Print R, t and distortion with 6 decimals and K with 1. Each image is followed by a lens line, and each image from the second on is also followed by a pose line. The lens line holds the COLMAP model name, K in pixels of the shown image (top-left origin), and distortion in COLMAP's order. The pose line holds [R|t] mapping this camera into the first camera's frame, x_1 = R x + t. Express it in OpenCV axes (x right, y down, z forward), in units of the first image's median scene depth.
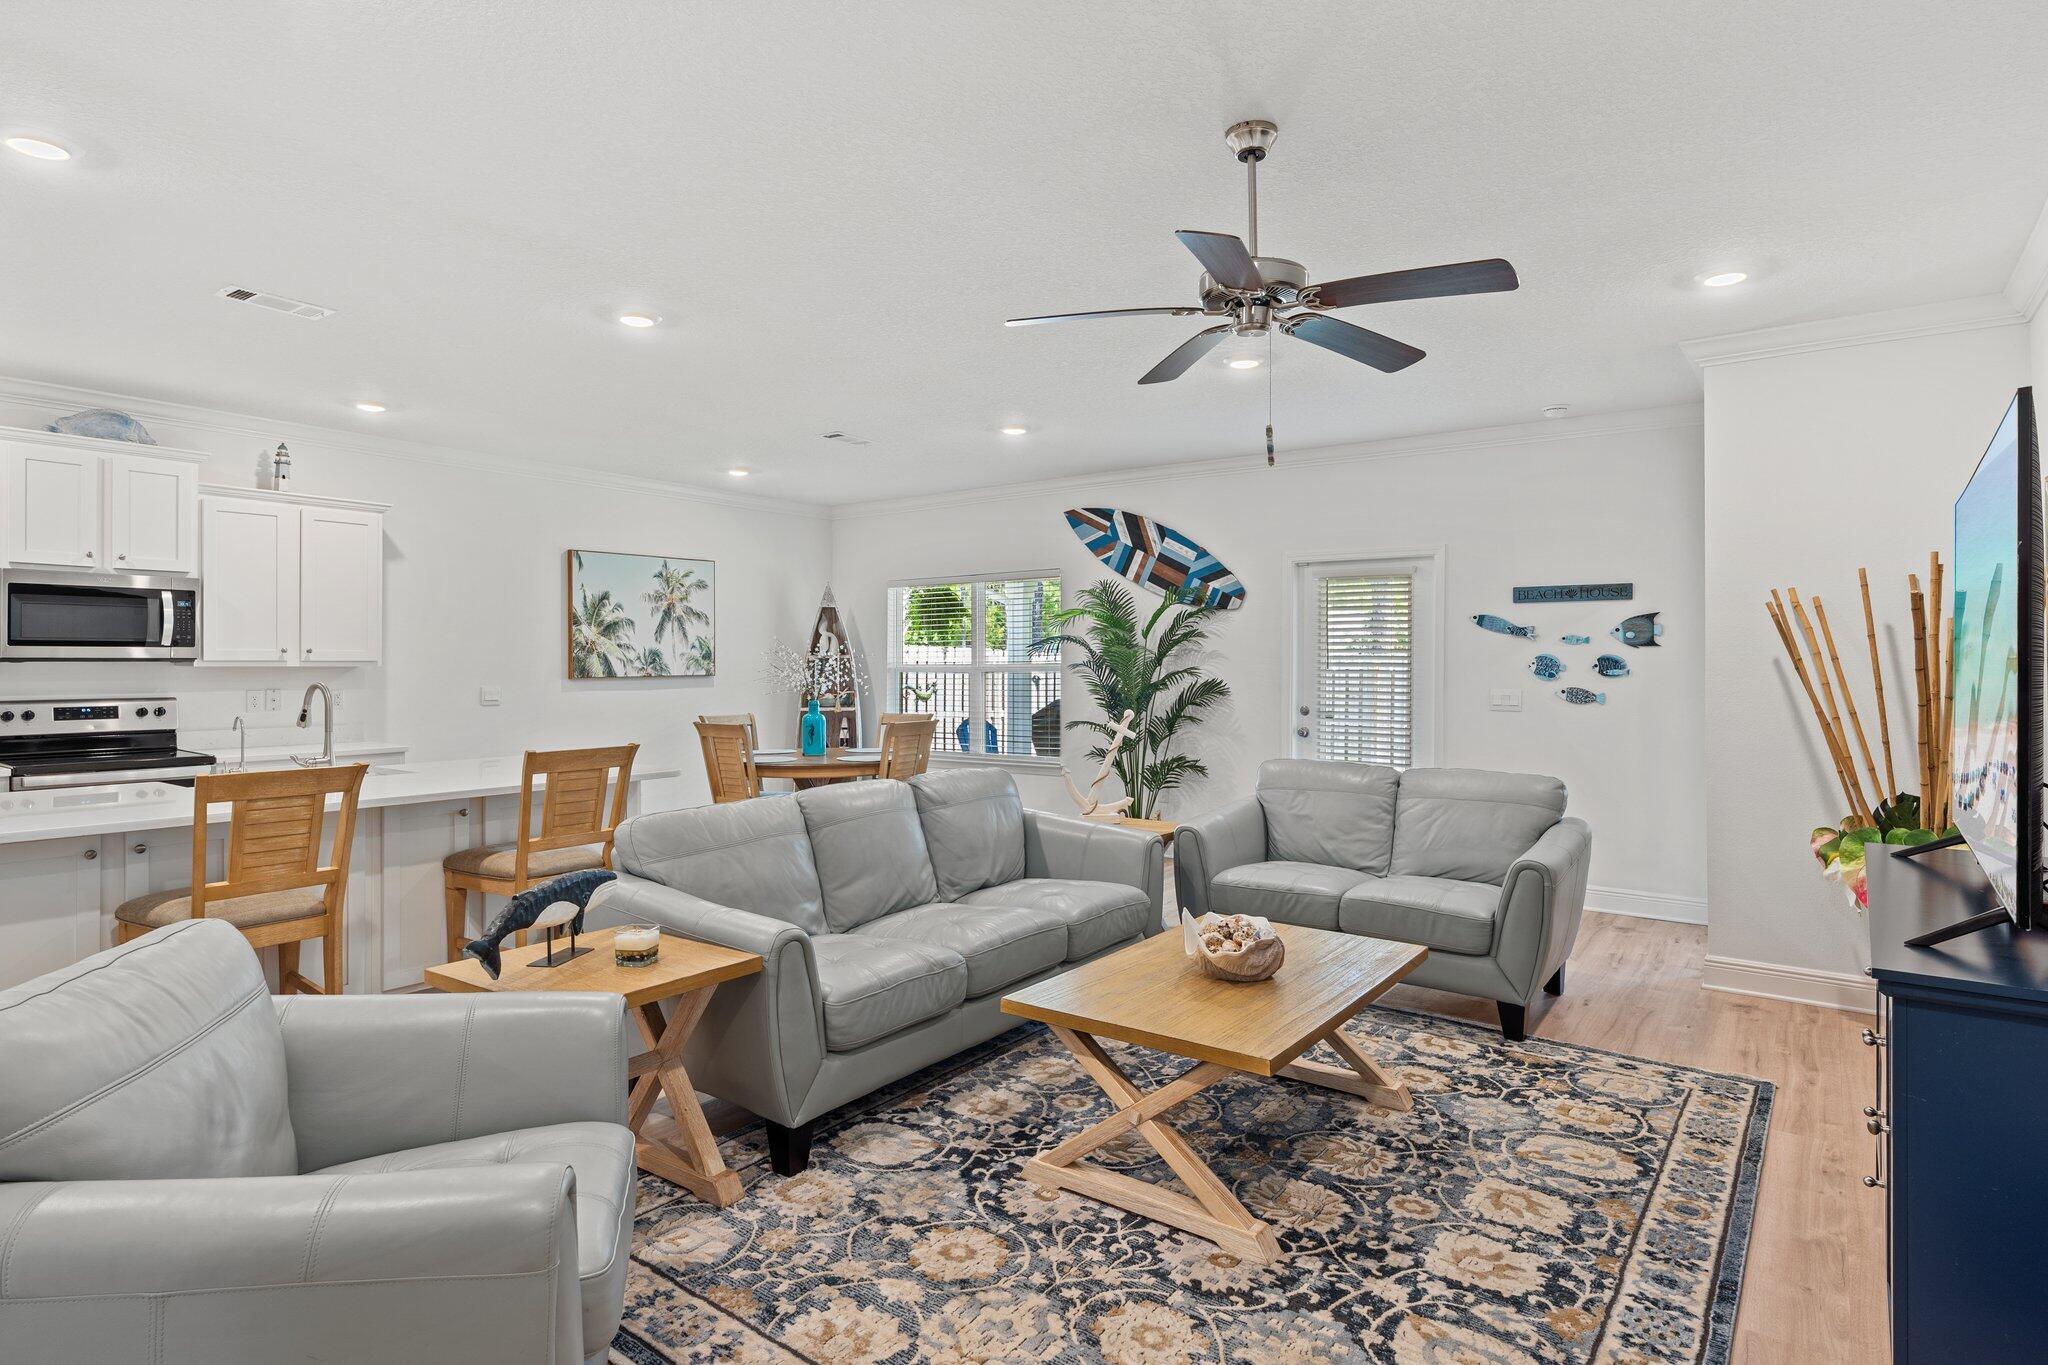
lens RADIAL K [[1066.7, 0, 1024.0], [0, 1066.7, 682.5], [0, 0, 1]] dist [-0.002299, -0.000020]
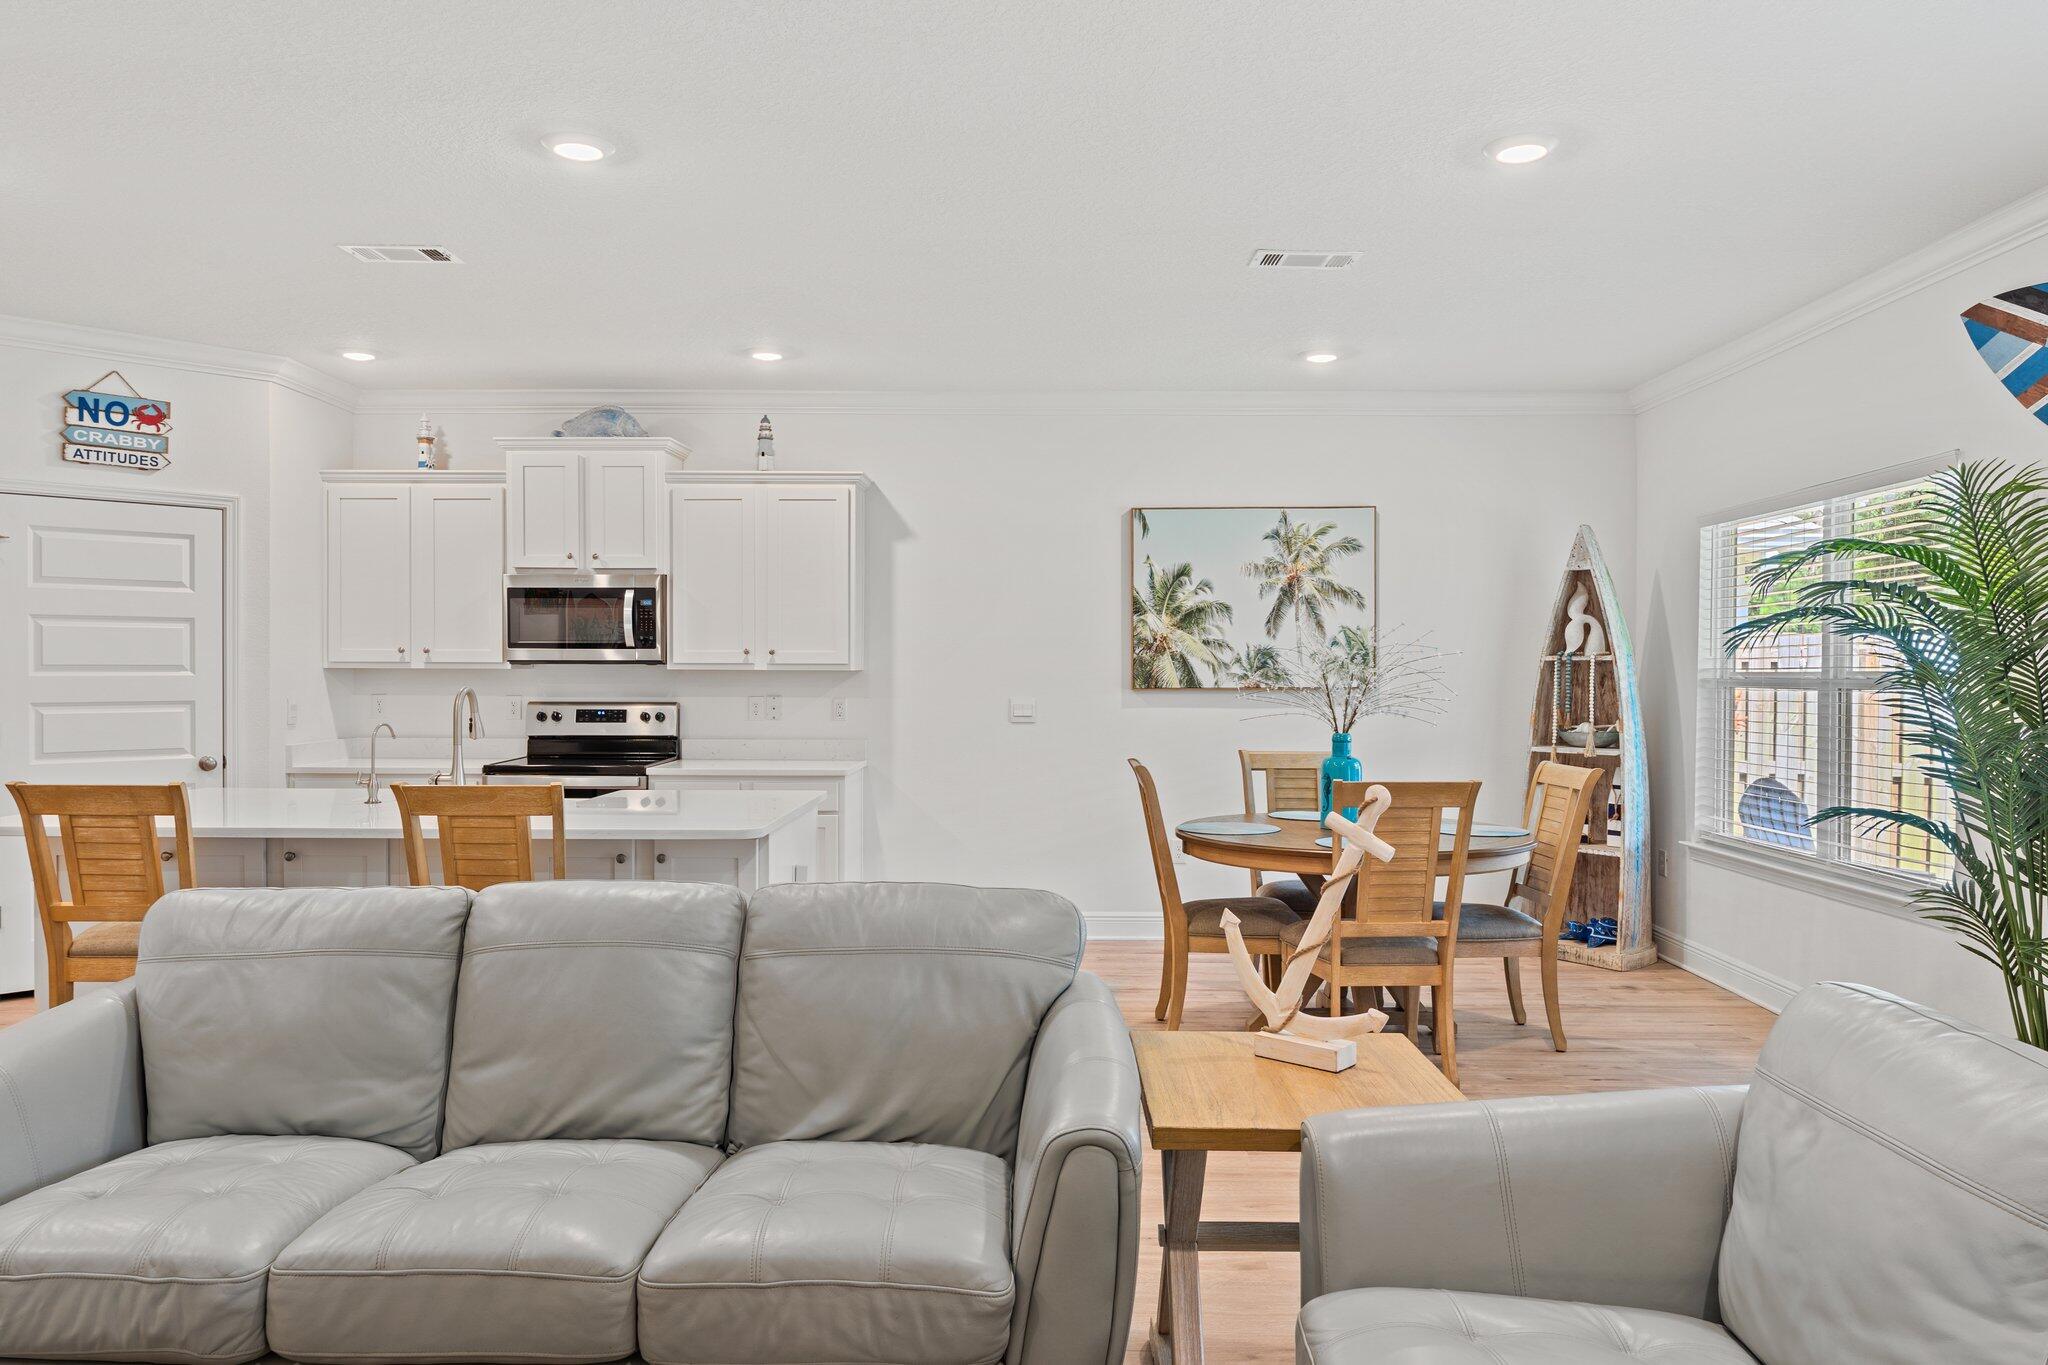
lens RADIAL K [[1399.2, 0, 1024.0], [0, 1399.2, 682.5], [0, 0, 1]] dist [0.013373, -0.000251]
pose [[0.588298, 0.010245, -0.808579, 0.287695], [-0.018488, 0.999829, -0.000783, -0.006155], [0.808433, 0.015409, 0.588387, 0.390680]]
